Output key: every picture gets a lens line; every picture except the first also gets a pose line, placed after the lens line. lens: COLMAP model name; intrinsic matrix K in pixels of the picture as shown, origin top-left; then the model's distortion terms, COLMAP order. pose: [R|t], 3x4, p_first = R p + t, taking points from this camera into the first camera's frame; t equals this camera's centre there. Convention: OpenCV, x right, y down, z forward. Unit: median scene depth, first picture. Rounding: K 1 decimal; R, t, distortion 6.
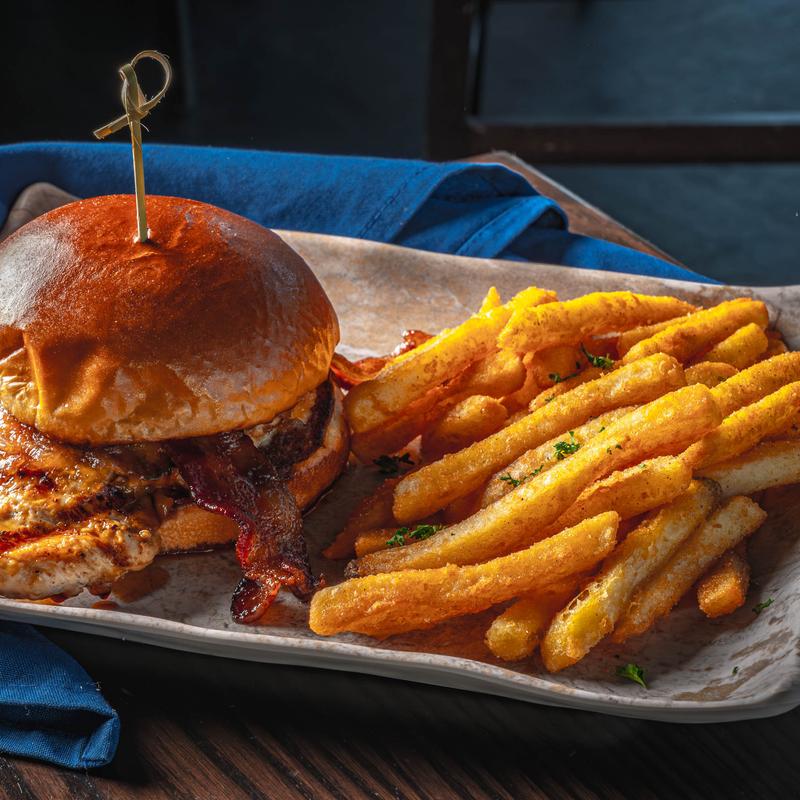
lens RADIAL K [[2296.6, 0, 398.5], [0, 2296.6, 399.4], [0, 0, 1]] dist [0.016073, 0.000000]
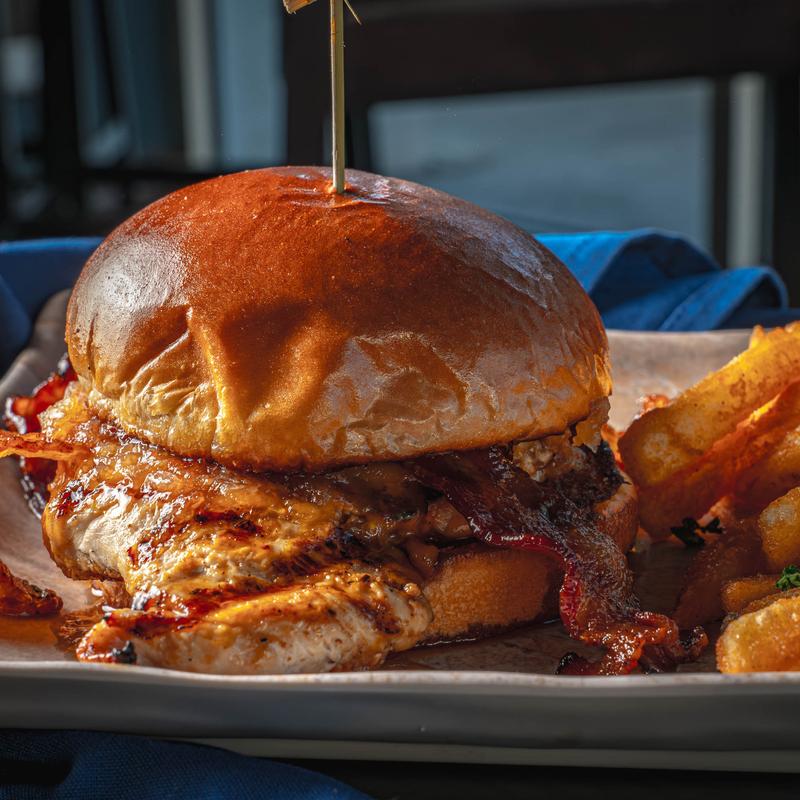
lens RADIAL K [[2296.6, 0, 401.9], [0, 2296.6, 401.1], [0, 0, 1]] dist [0.016073, 0.000000]
pose [[0.987937, -0.054961, 0.144777, -0.198814], [0.090785, 0.962949, -0.253943, 0.166401], [-0.125456, 0.264023, 0.956322, 0.379277]]
